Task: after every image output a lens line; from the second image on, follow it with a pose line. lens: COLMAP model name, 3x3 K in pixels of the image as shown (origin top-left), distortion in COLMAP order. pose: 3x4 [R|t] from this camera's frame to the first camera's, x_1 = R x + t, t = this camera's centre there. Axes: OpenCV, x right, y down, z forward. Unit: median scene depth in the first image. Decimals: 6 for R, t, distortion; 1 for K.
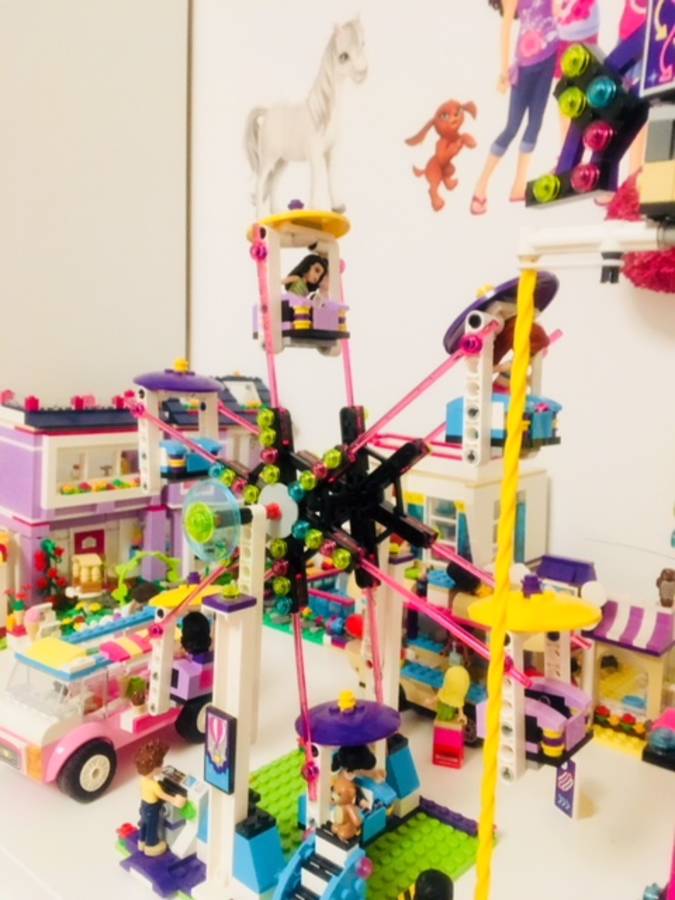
lens RADIAL K [[776.8, 0, 333.6], [0, 776.8, 443.1], [0, 0, 1]] dist [0.062186, -0.093296]
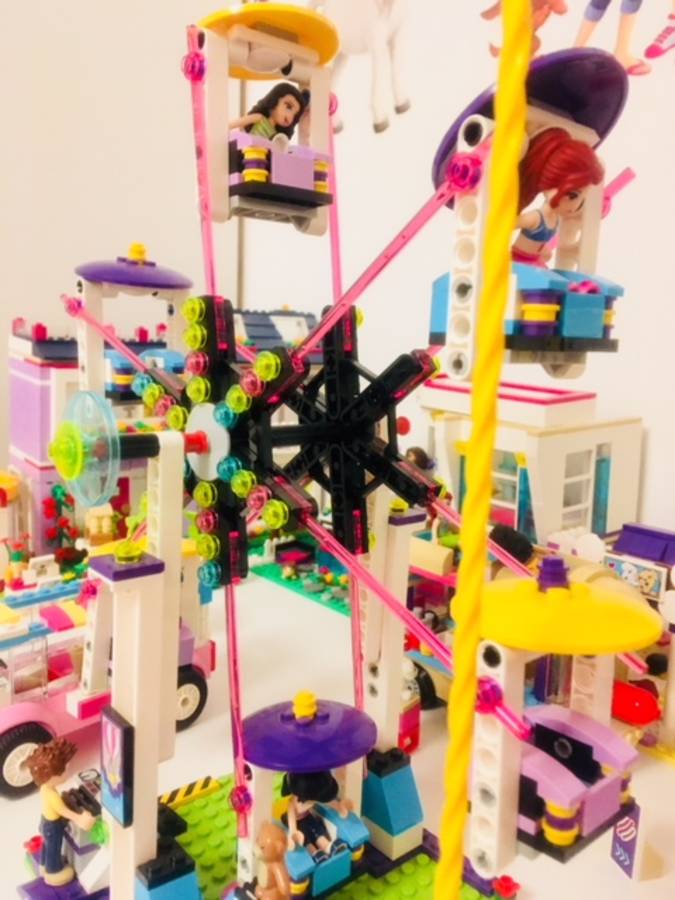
lens RADIAL K [[776.8, 0, 339.2], [0, 776.8, 449.7], [0, 0, 1]] dist [0.062186, -0.093296]
pose [[0.990334, 0.028378, -0.135767, 0.130947], [-0.021002, 0.998241, 0.055449, 0.046444], [0.137102, -0.052062, 0.989188, 0.279971]]
